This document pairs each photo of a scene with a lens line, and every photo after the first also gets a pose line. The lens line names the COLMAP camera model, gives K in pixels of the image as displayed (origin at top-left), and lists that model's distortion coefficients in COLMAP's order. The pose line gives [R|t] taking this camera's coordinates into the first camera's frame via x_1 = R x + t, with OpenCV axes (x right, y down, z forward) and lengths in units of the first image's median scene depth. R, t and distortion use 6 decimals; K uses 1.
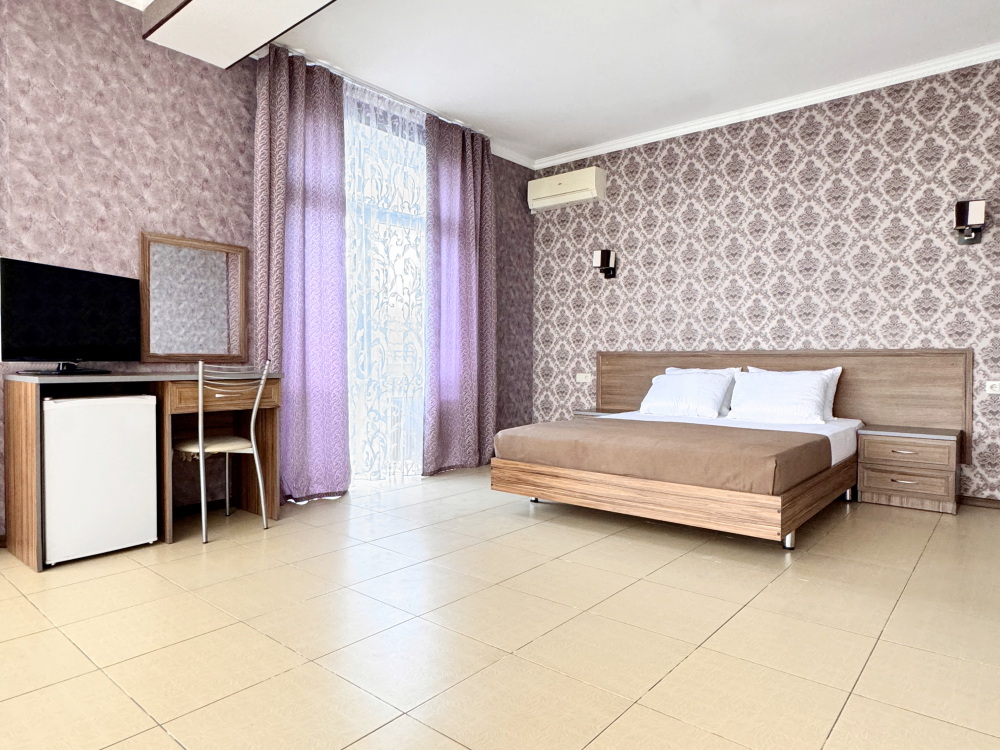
lens RADIAL K [[602.0, 0, 500.0], [0, 602.0, 375.0], [0, 0, 1]] dist [-0.003457, 0.001230]
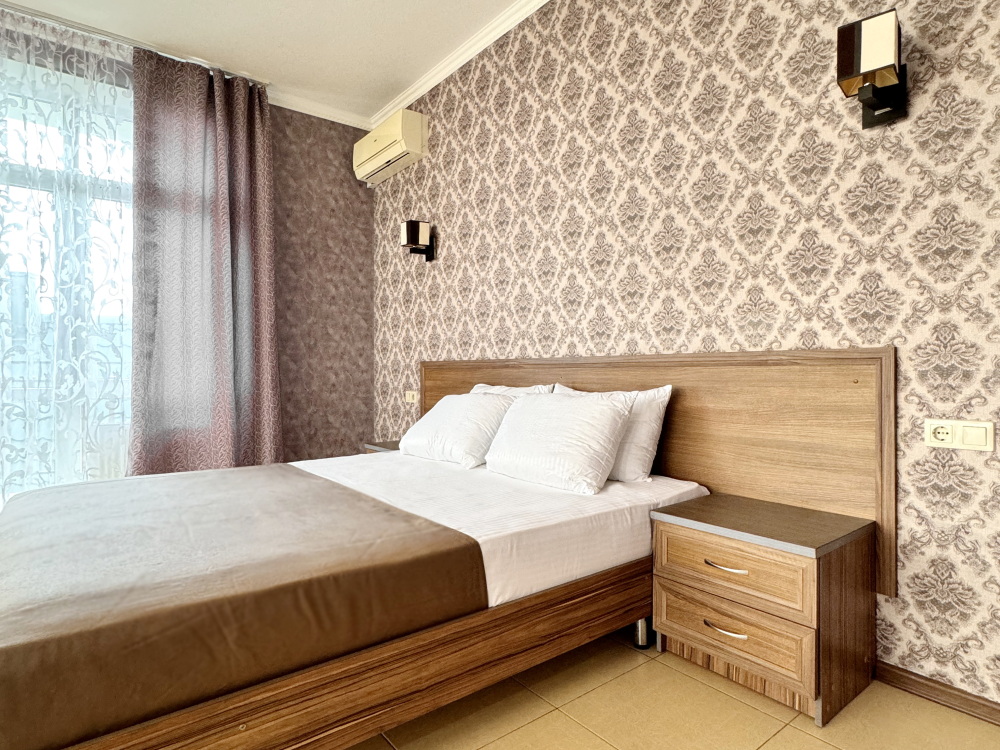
lens RADIAL K [[548.8, 0, 500.0], [0, 548.8, 375.0], [0, 0, 1]] dist [0.000100, -0.001898]
pose [[0.986451, -0.018536, -0.163008, 0.500043], [0.018010, 0.999827, -0.004703, -0.023838], [0.163067, 0.001703, 0.986614, 0.480465]]
